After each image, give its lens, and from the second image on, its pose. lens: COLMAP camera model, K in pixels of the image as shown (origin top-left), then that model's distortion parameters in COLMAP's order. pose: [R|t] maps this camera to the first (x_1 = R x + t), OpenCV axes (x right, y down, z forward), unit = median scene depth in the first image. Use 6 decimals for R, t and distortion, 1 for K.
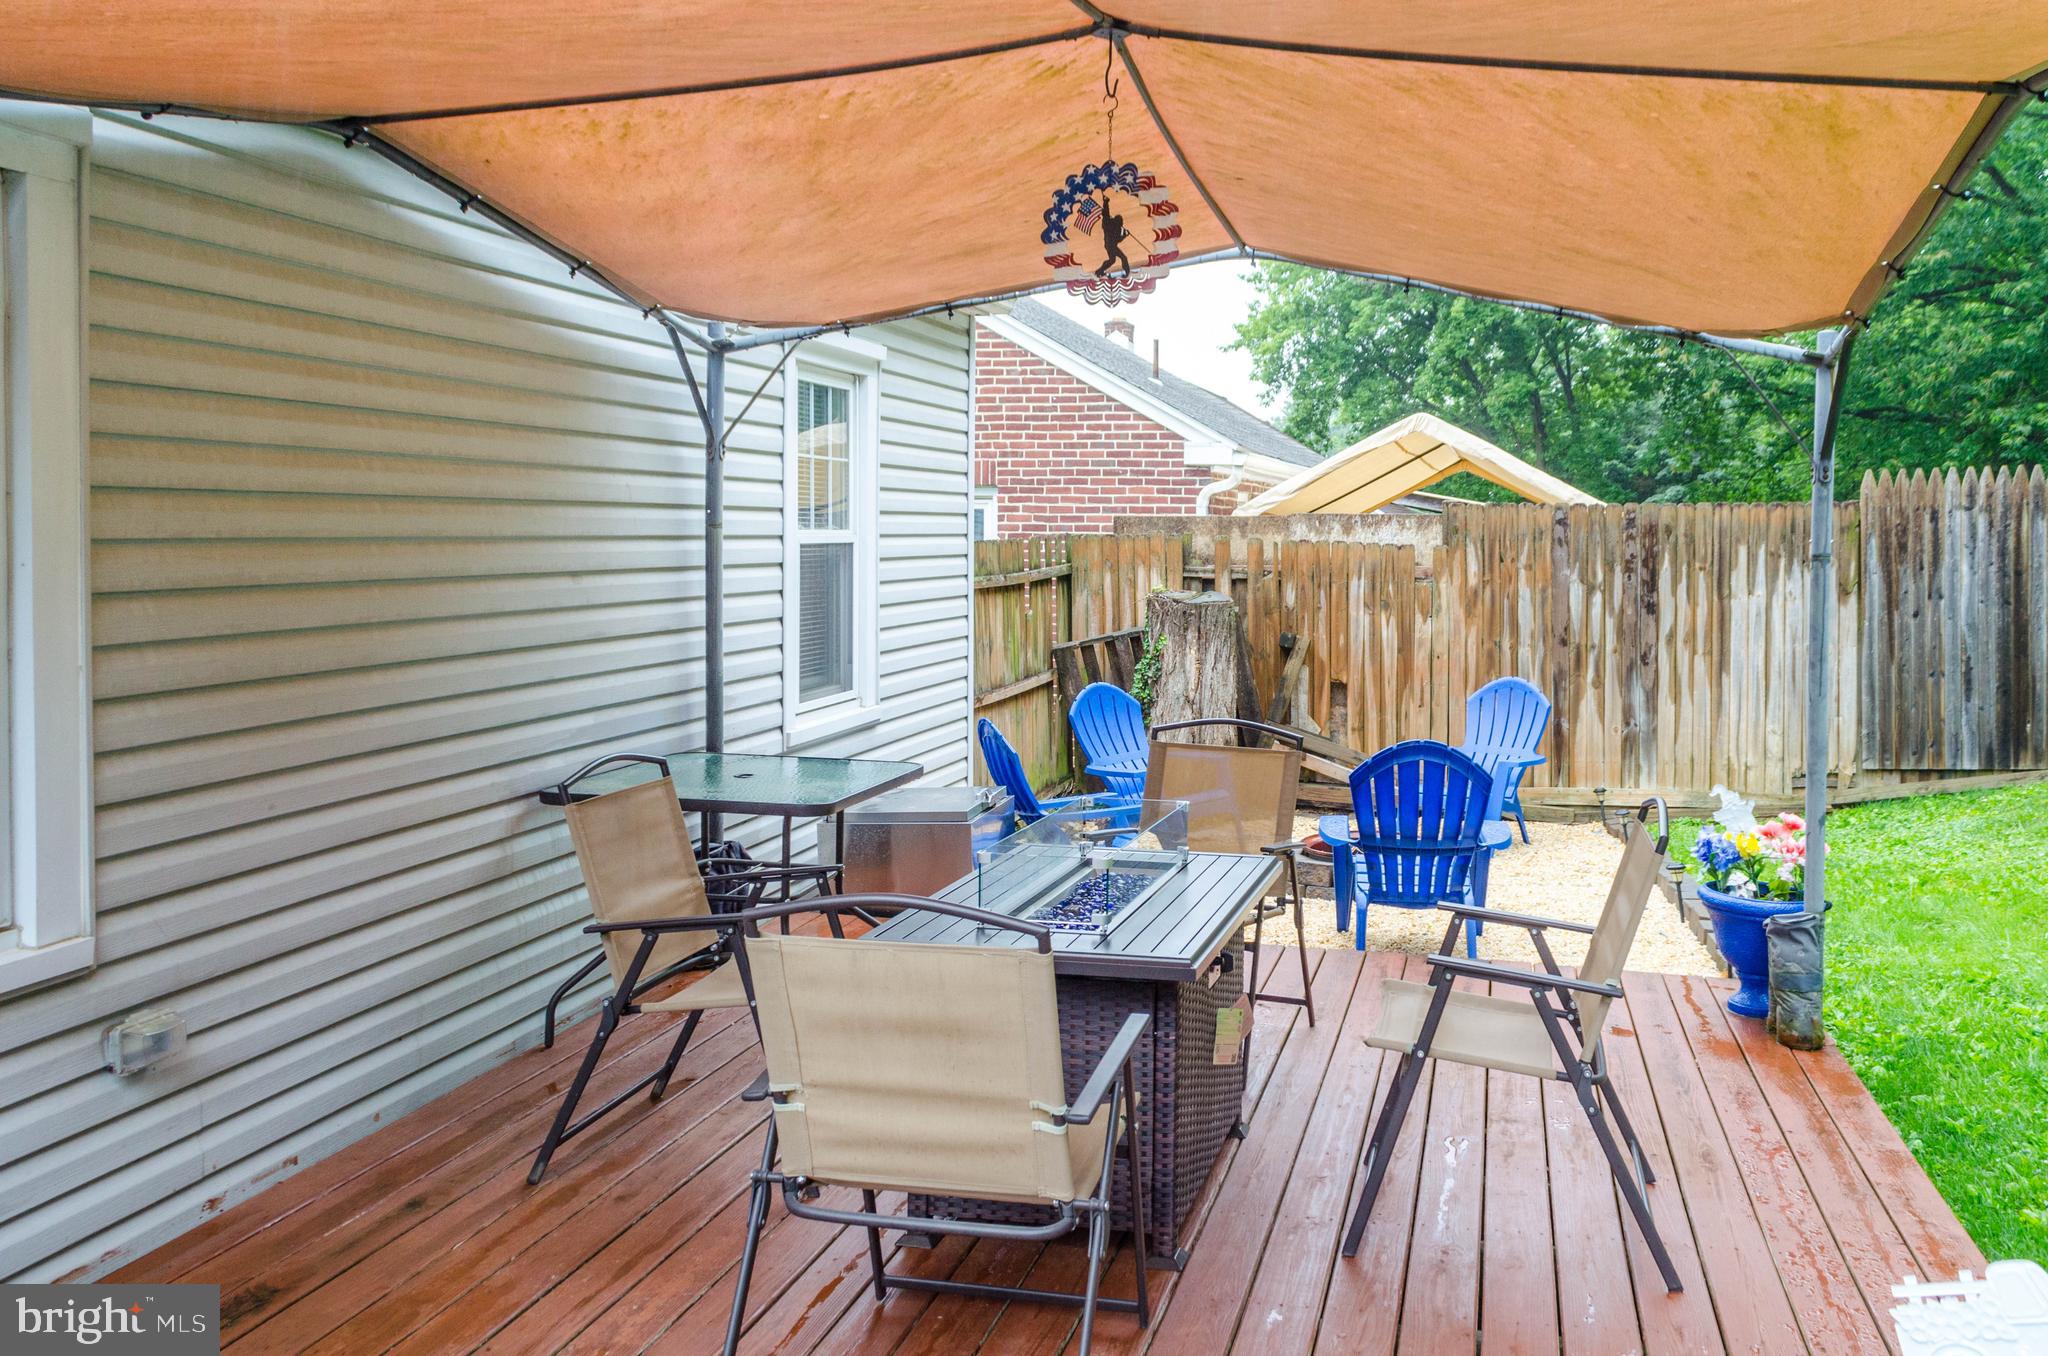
lens RADIAL K [[1540.0, 0, 1031.9], [0, 1540.0, 670.6], [0, 0, 1]] dist [0.036579, -0.030438]
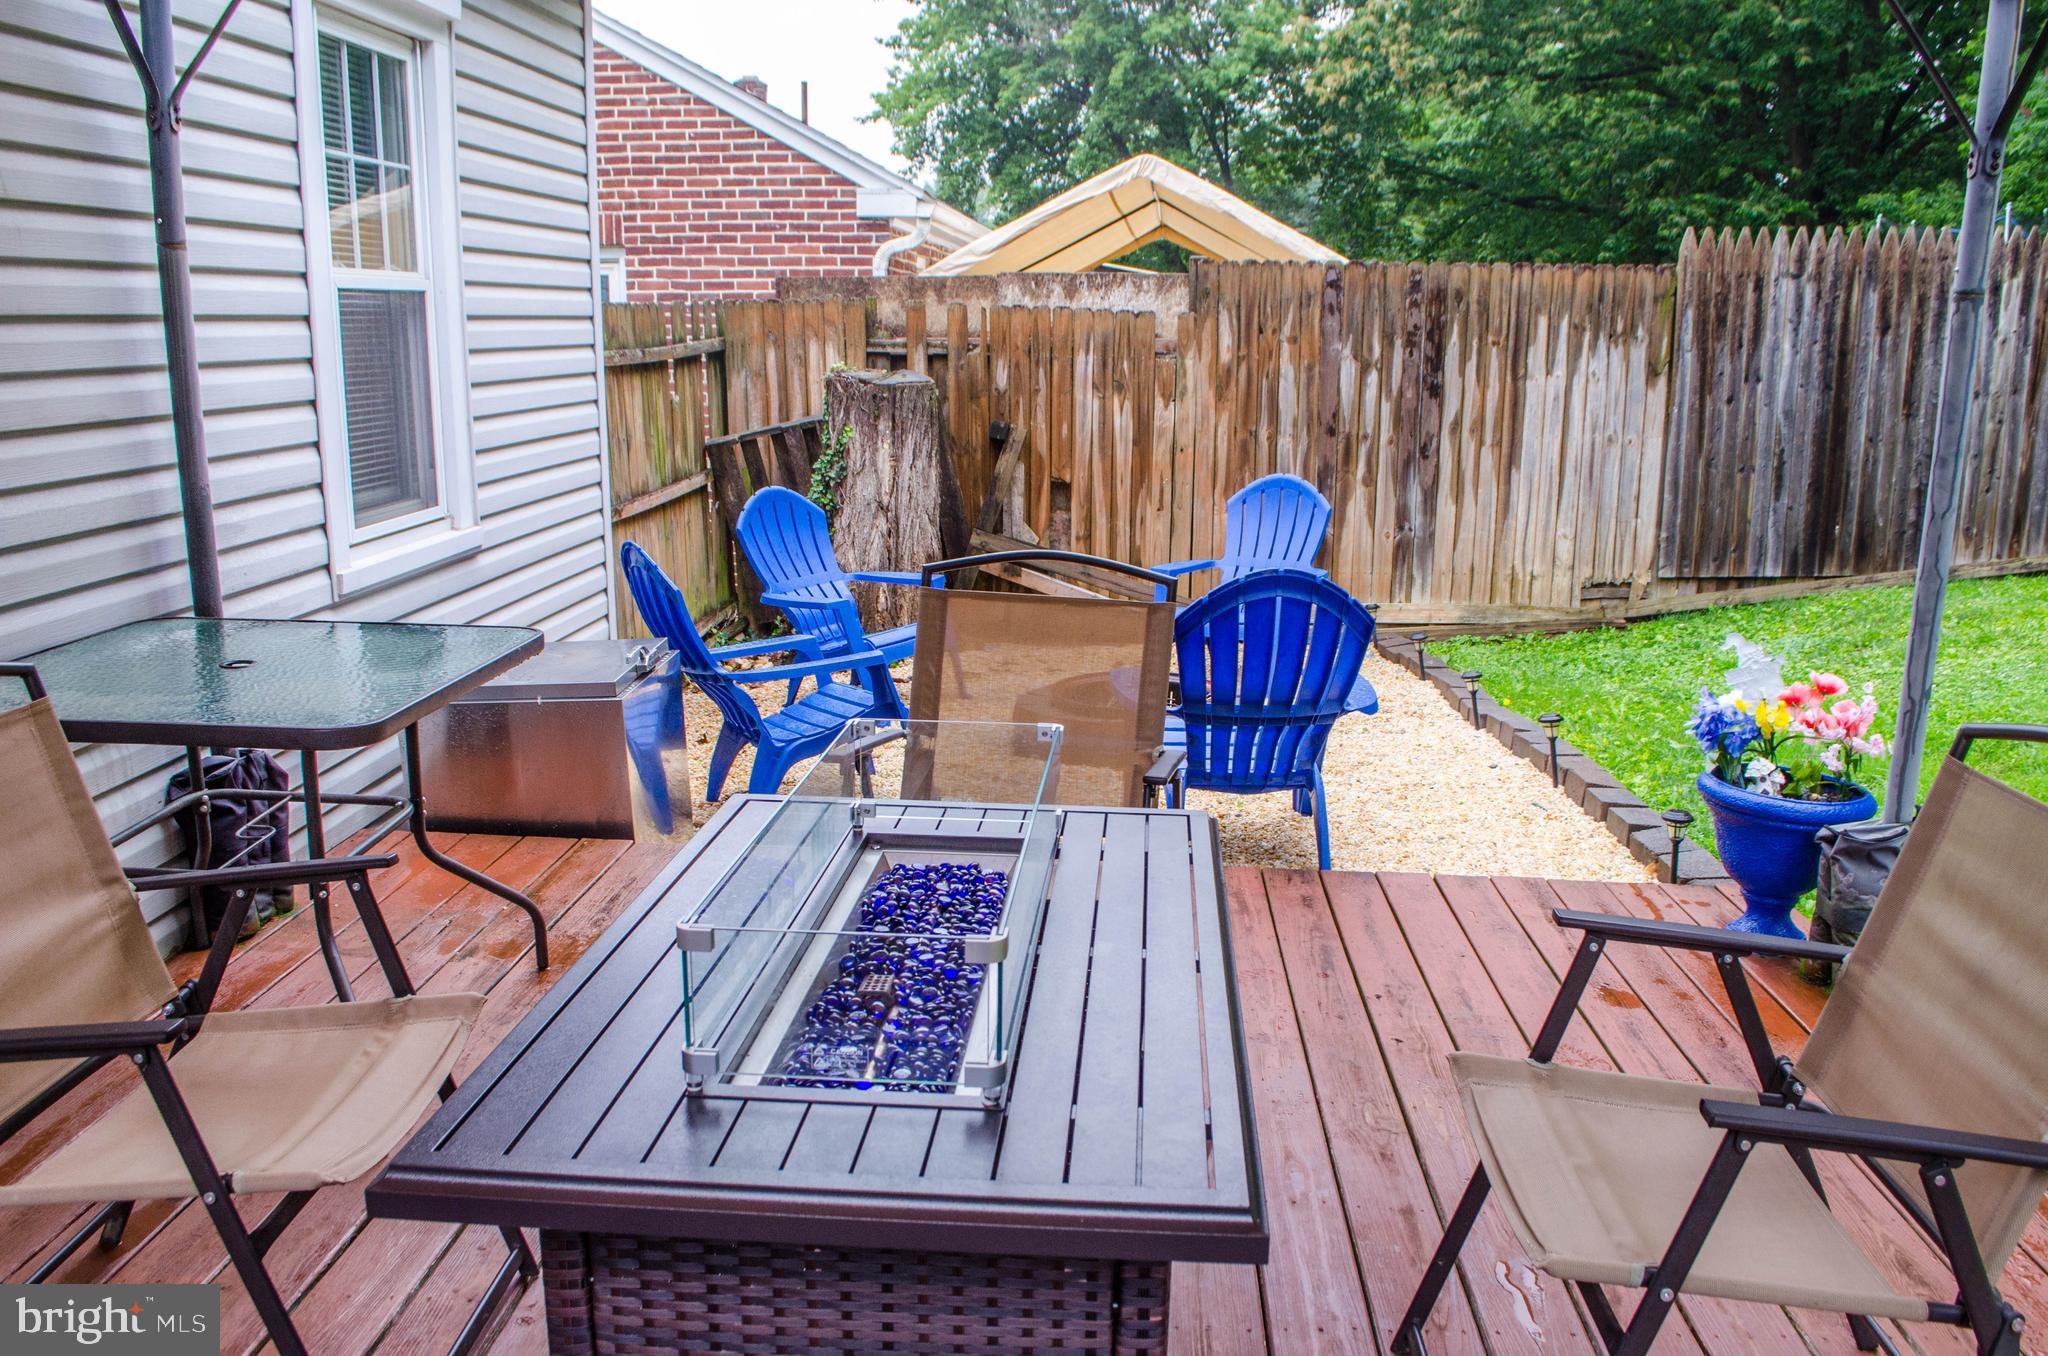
lens RADIAL K [[1574.7, 0, 1030.5], [0, 1574.7, 747.5], [0, 0, 1]] dist [-0.076368, 0.005009]
pose [[0.974480, -0.049756, 0.218892, -0.009329], [0.010575, 0.984219, 0.176641, -0.001105], [-0.224227, -0.169818, 0.959627, 0.169186]]
